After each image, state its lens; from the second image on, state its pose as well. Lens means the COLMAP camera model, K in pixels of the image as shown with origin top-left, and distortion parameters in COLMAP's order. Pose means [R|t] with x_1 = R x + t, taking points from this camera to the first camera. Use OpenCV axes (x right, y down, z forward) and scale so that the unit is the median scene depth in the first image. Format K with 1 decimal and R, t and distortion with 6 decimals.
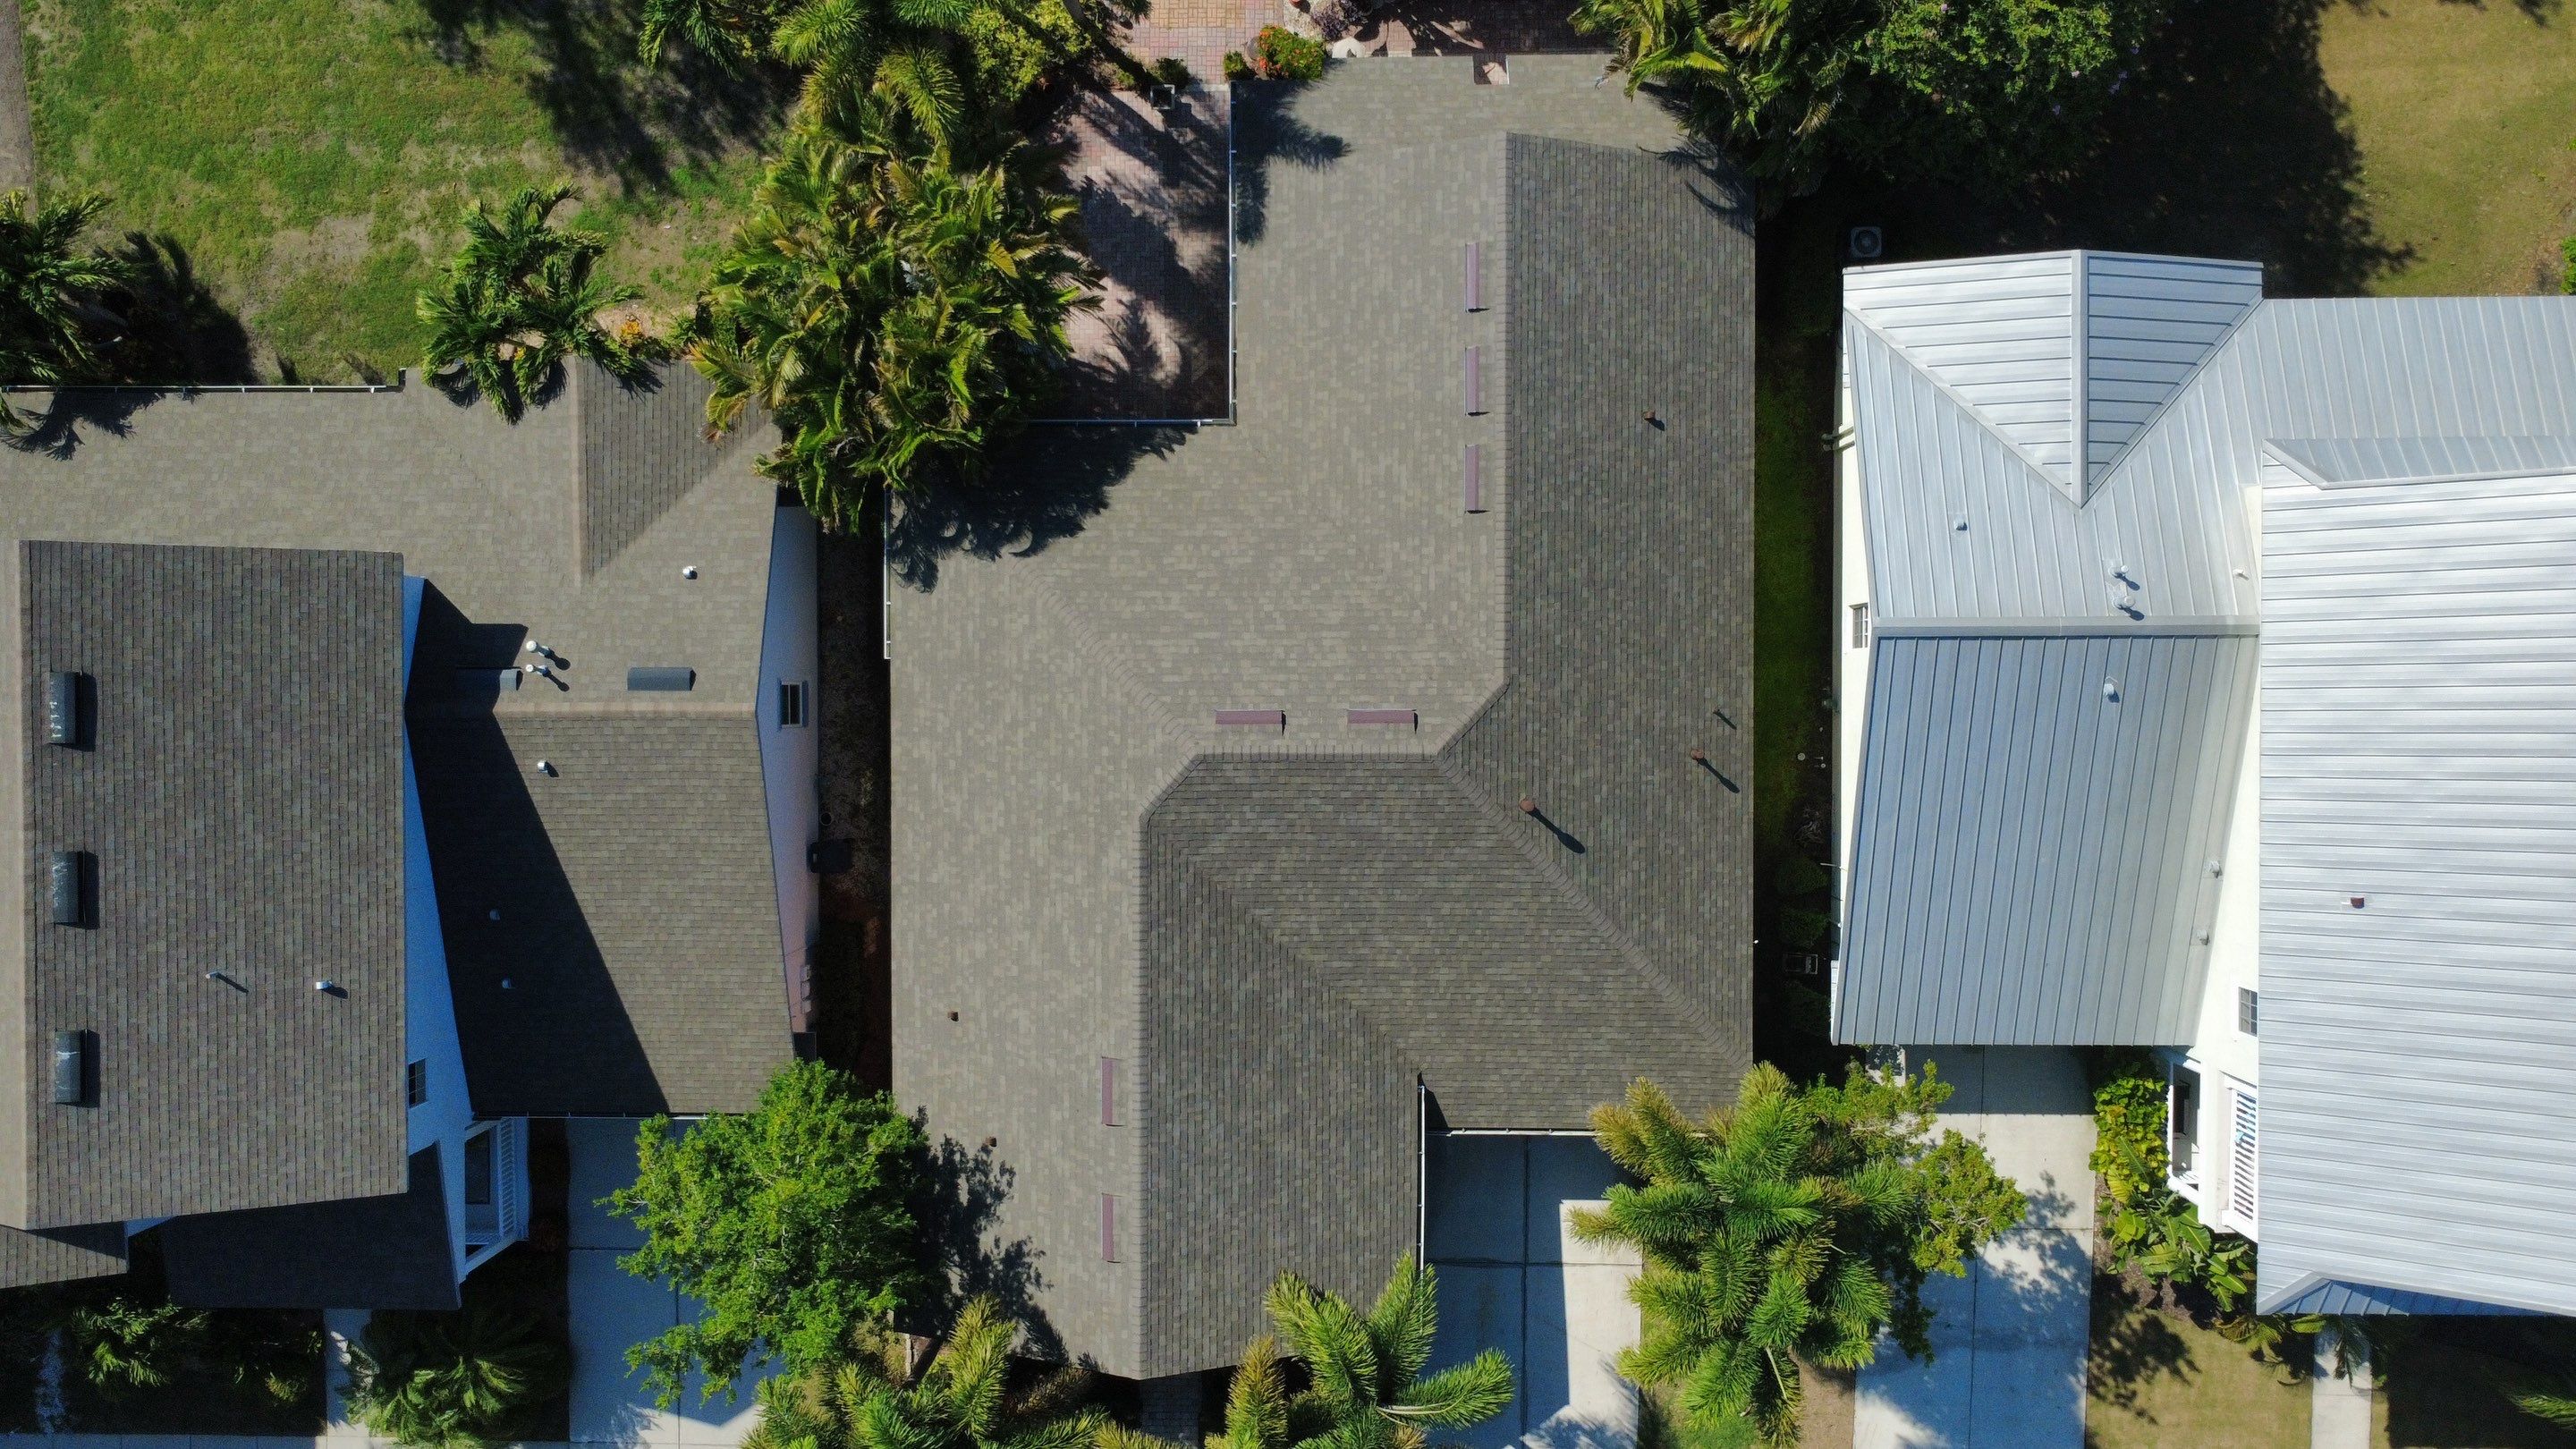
lens RADIAL K [[1870.9, 0, 1281.4], [0, 1870.9, 720.6], [0, 0, 1]] dist [0.000251, -0.001895]
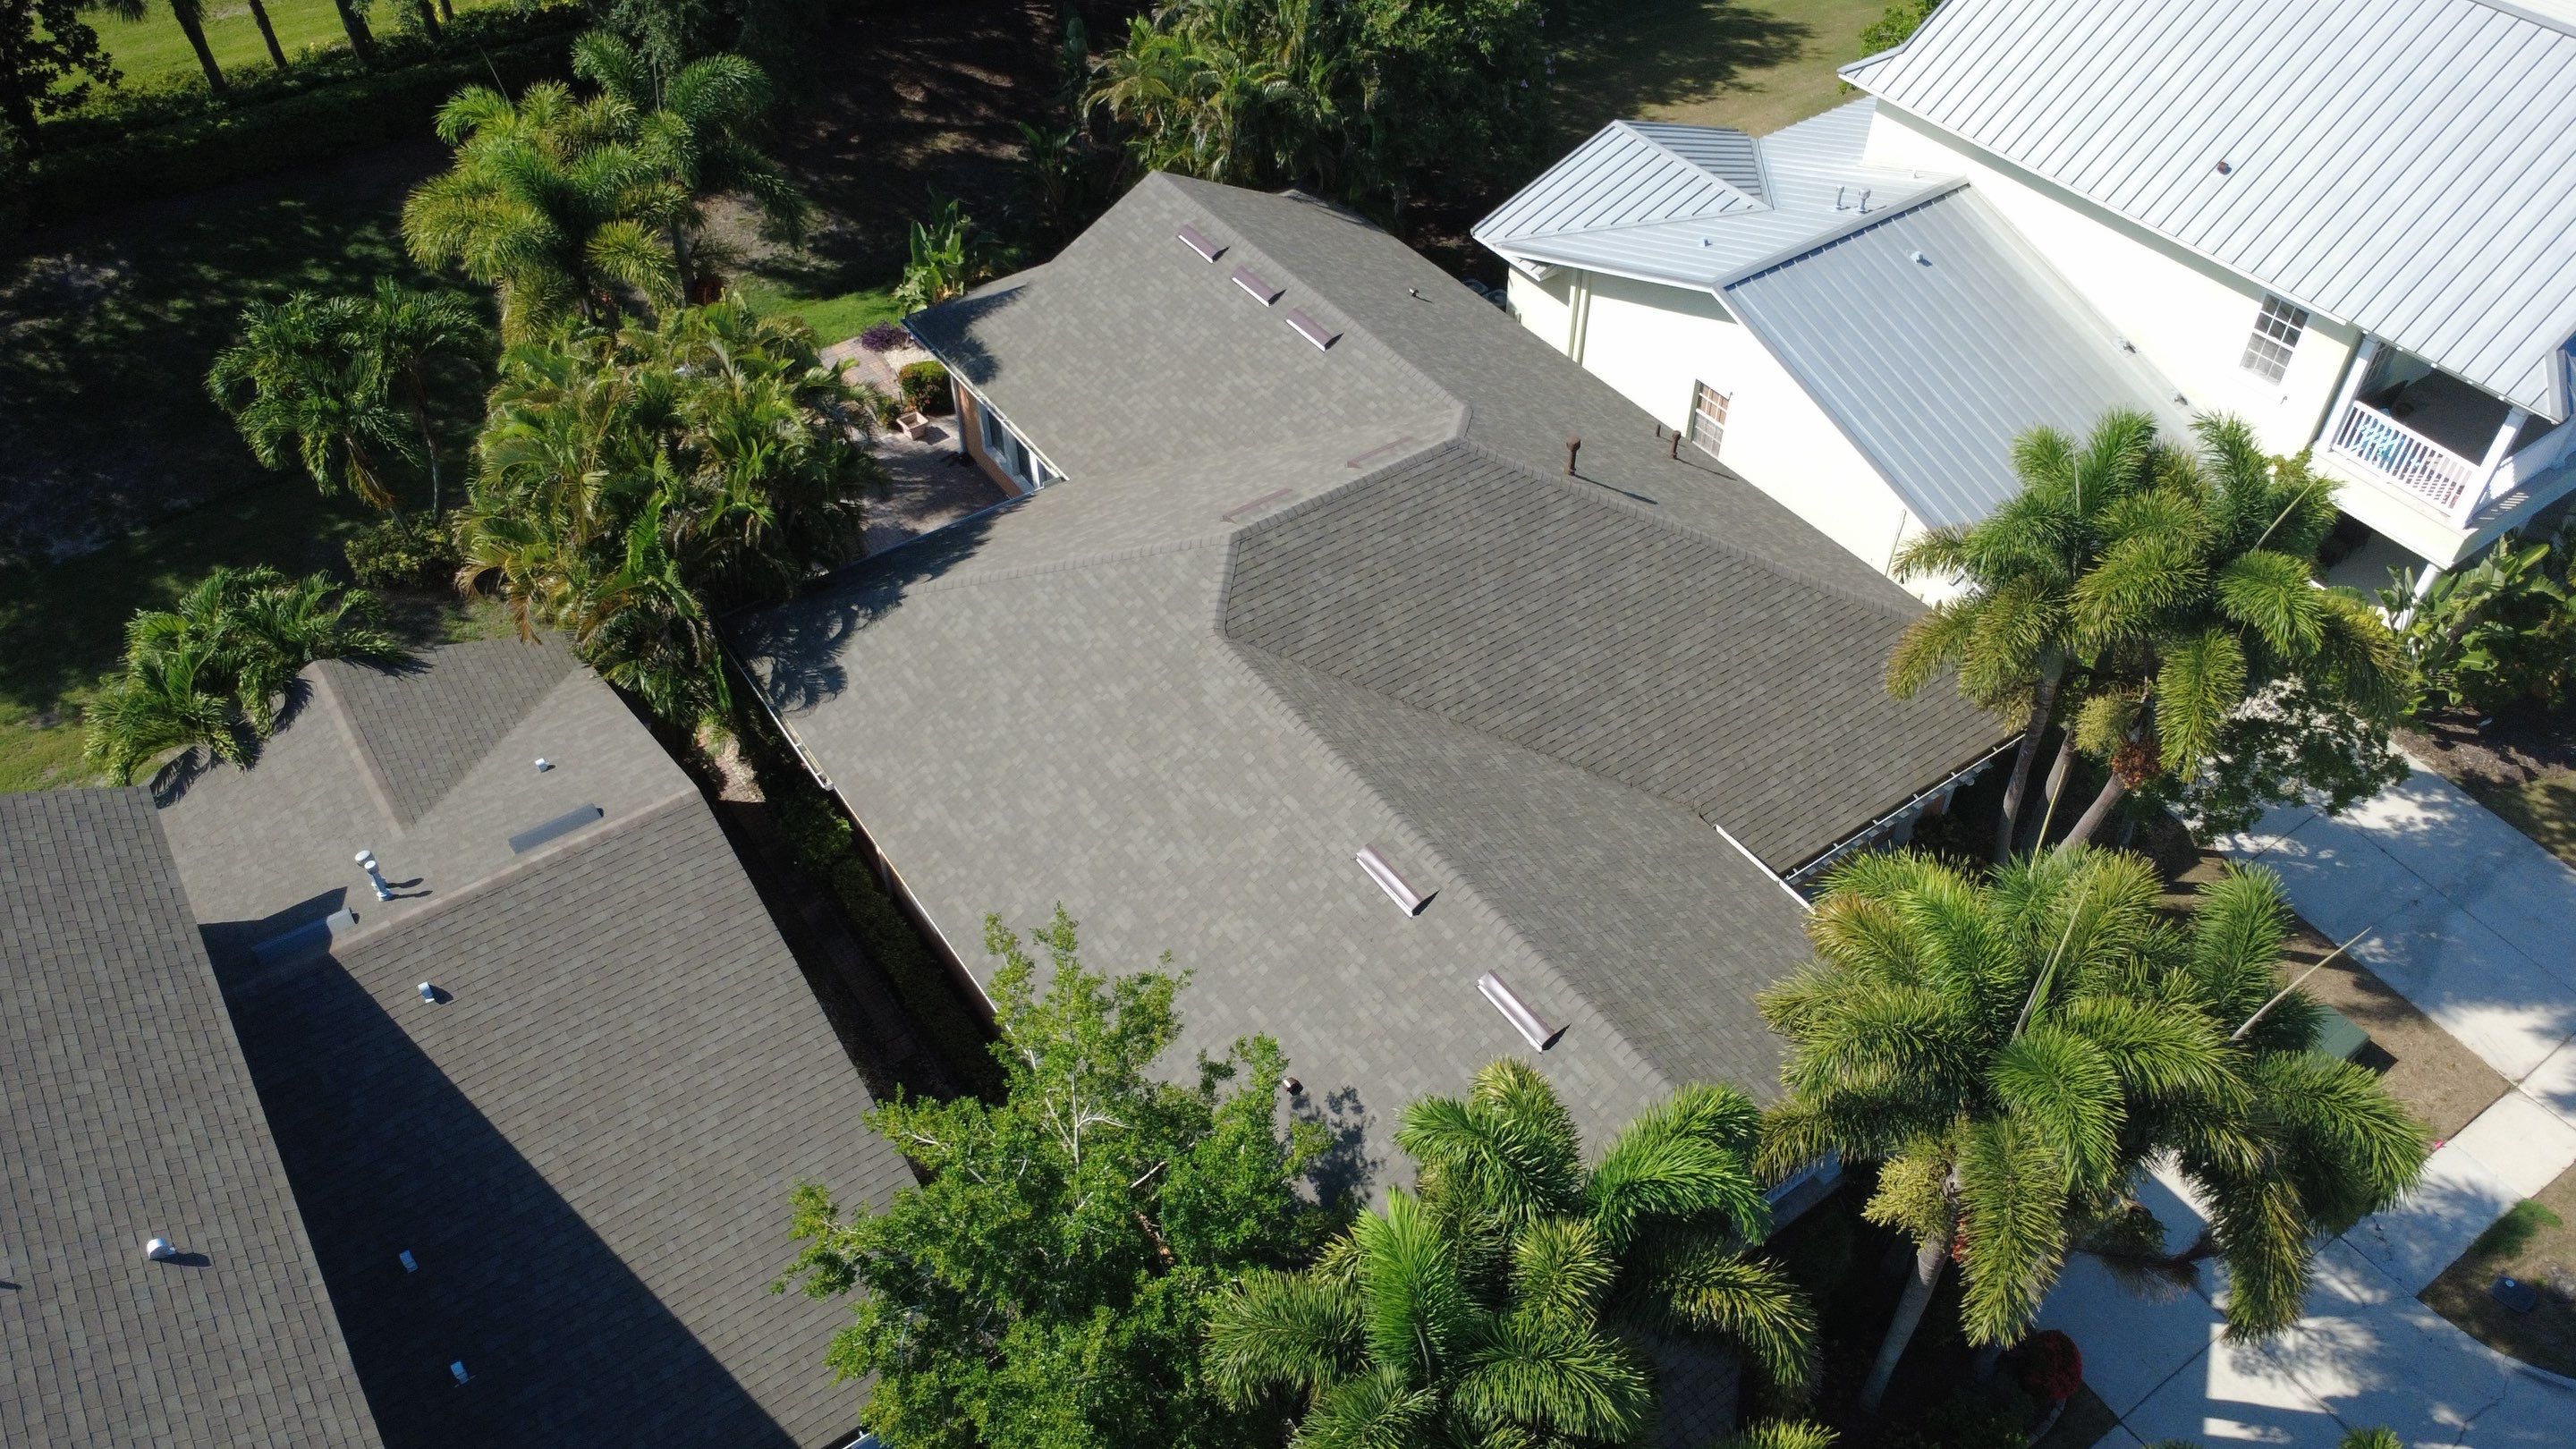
lens RADIAL K [[1871.7, 0, 1283.3], [0, 1871.7, 727.7], [0, 0, 1]] dist [0.000705, 0.004272]
pose [[0.822241, -0.379018, 0.424576, -0.392427], [0.569040, 0.561422, -0.600831, 0.551906], [-0.010640, 0.735629, 0.677301, 0.473526]]
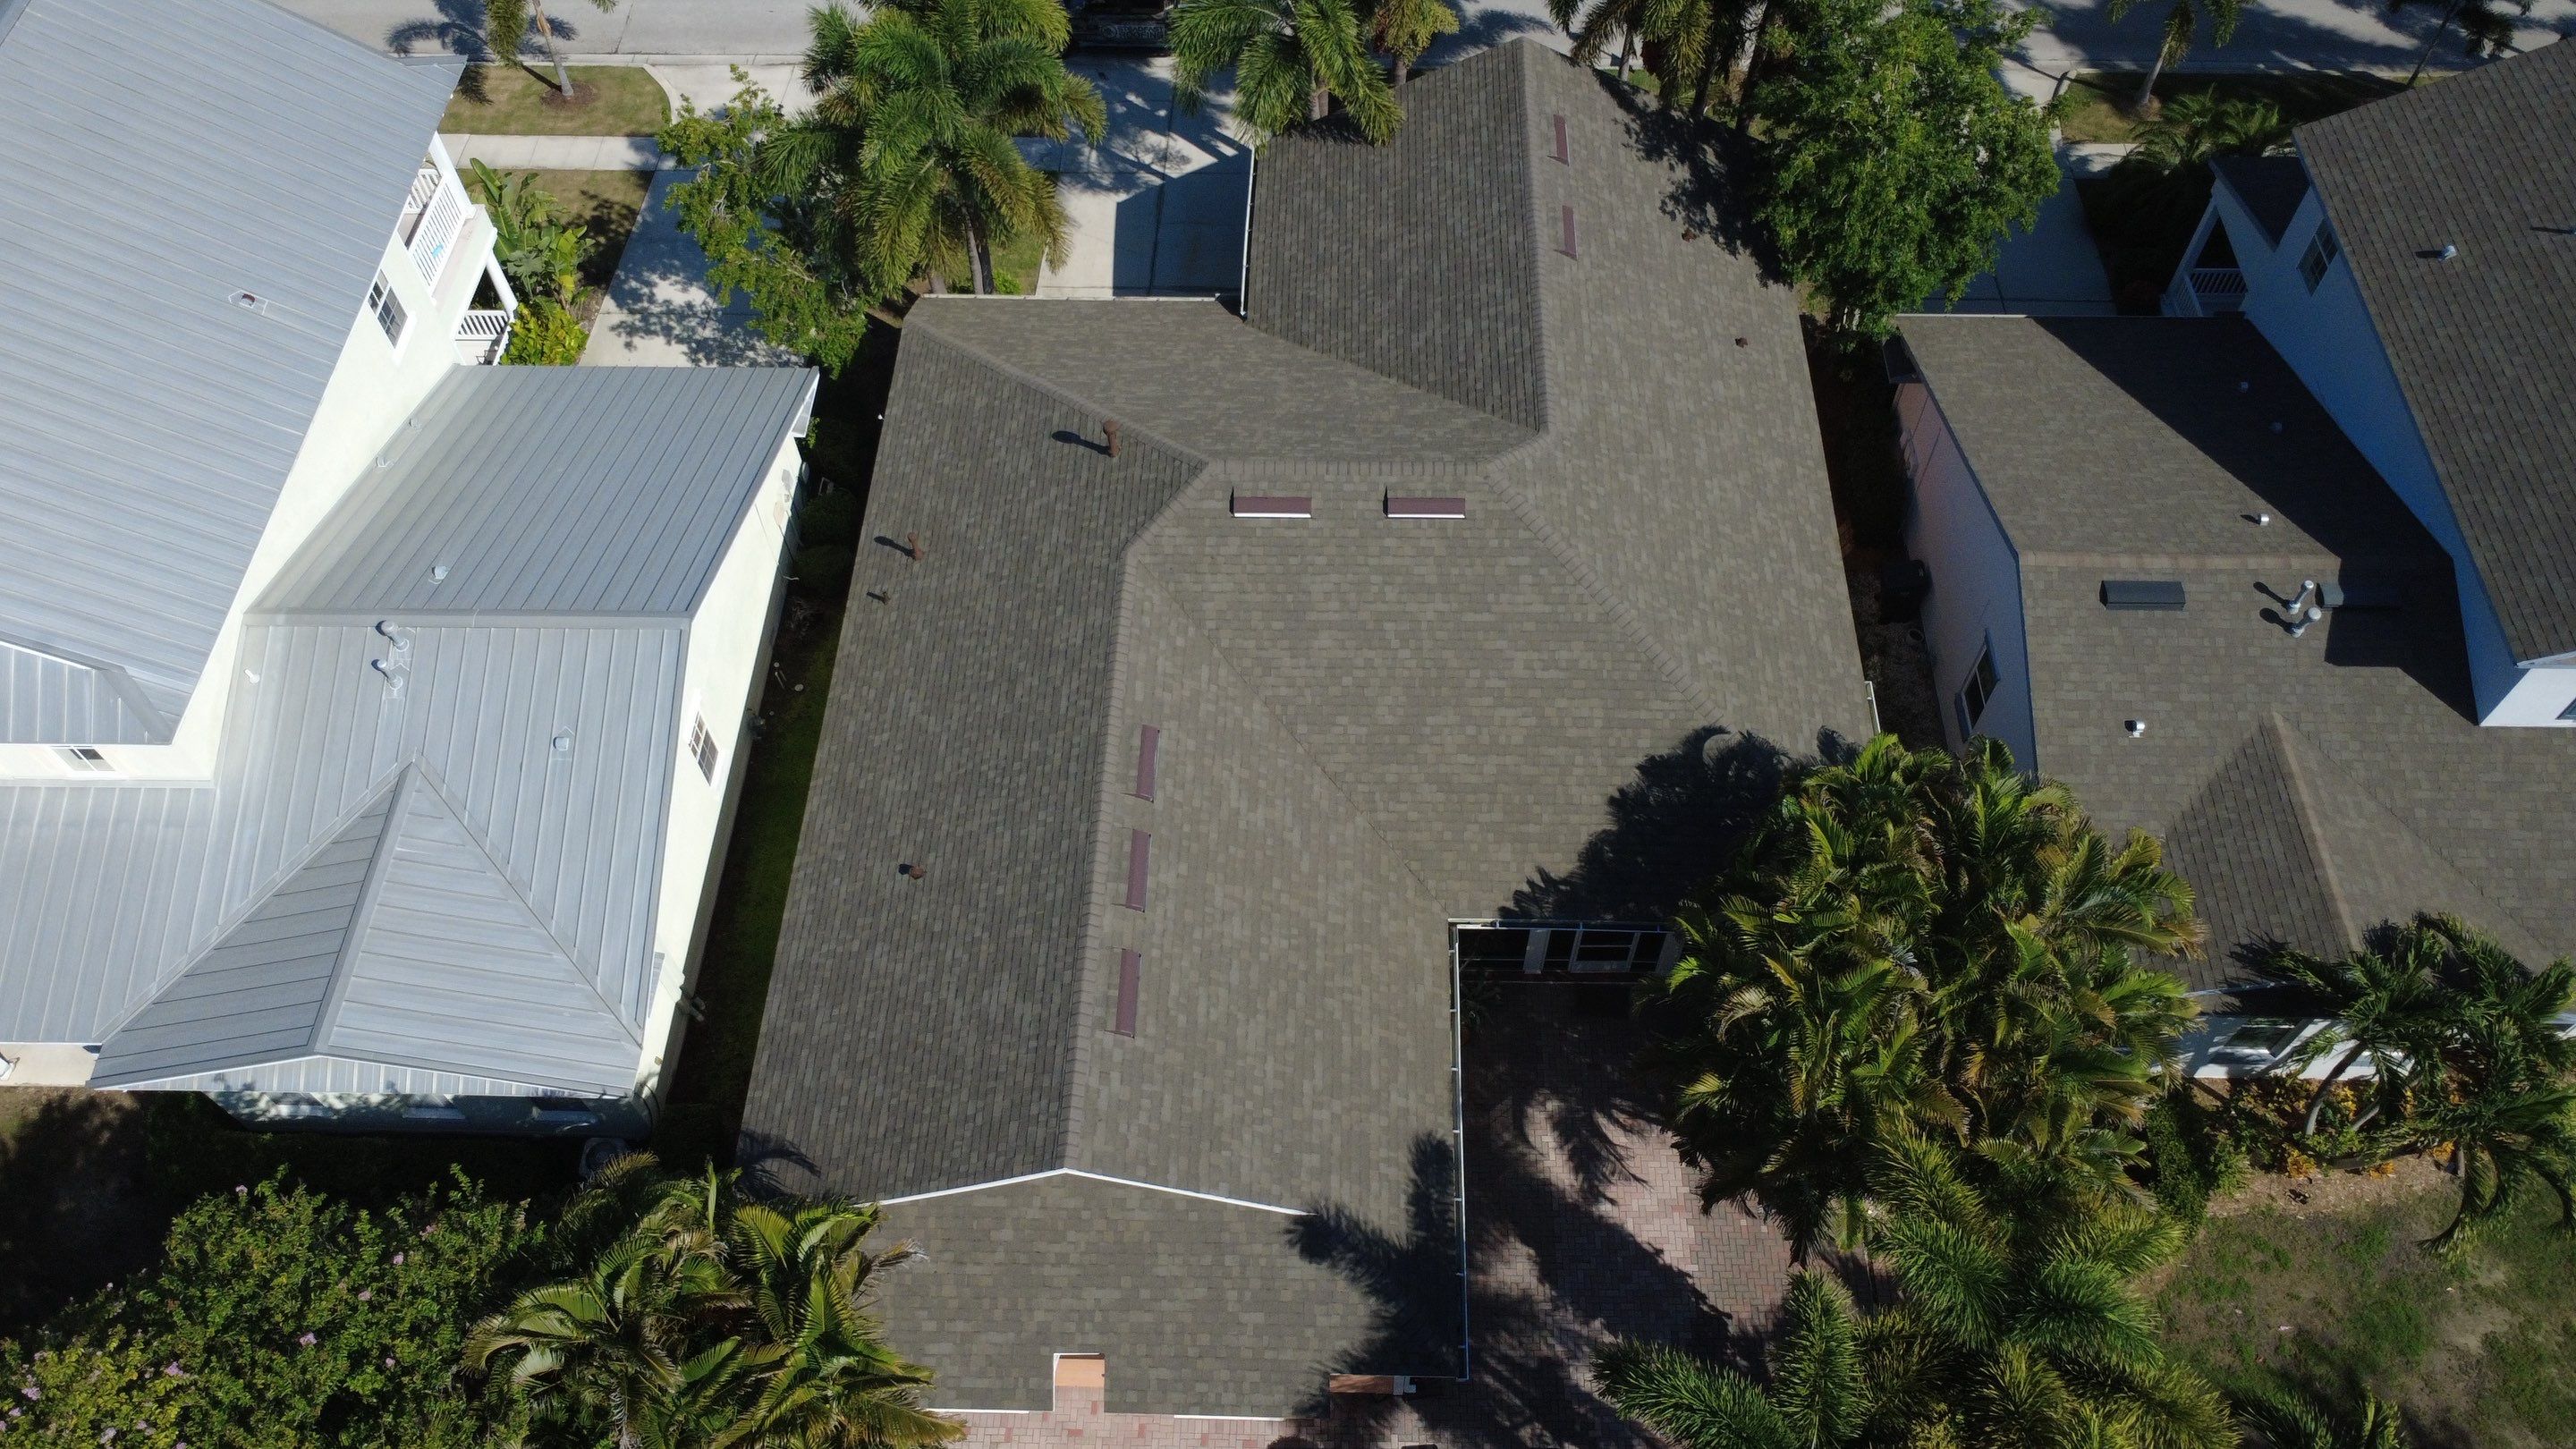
lens RADIAL K [[1873.3, 0, 1282.7], [0, 1873.3, 720.9], [0, 0, 1]] dist [0.001339, -0.000871]
pose [[-0.998258, 0.003912, 0.058873, -0.001856], [0.029141, -0.834921, 0.549598, -0.532114], [0.051304, 0.550356, 0.833353, 0.321636]]
